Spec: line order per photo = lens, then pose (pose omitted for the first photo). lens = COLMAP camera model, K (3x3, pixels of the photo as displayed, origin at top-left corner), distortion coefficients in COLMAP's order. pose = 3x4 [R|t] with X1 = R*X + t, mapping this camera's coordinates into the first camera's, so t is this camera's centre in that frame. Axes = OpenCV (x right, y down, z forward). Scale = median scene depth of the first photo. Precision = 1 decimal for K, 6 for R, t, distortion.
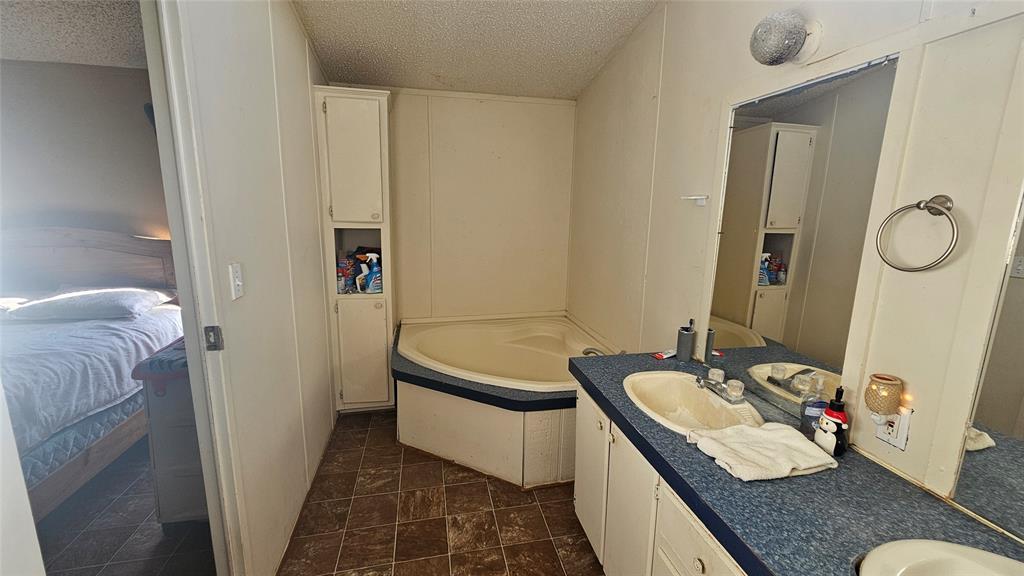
lens RADIAL K [[417.6, 0, 513.0], [0, 417.6, 288.5], [0, 0, 1]] dist [-0.005360, -0.000181]
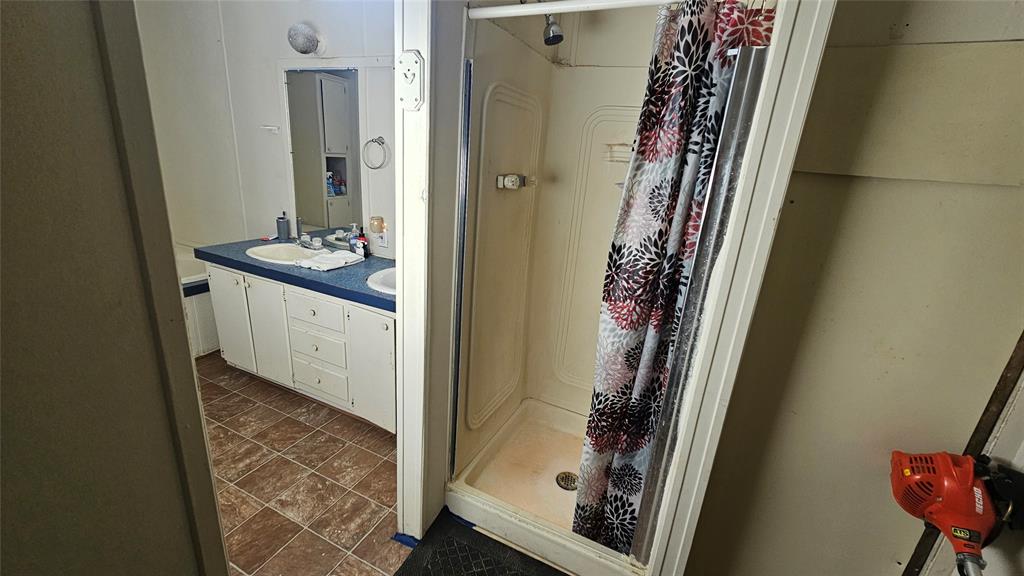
lens RADIAL K [[417.6, 0, 515.0], [0, 417.6, 285.6], [0, 0, 1]] dist [-0.005360, -0.000181]
pose [[0.598178, -0.215278, 0.771906, -0.351919], [0.091242, 0.975273, 0.201289, 0.128046], [-0.796152, -0.049977, 0.603030, -0.705774]]
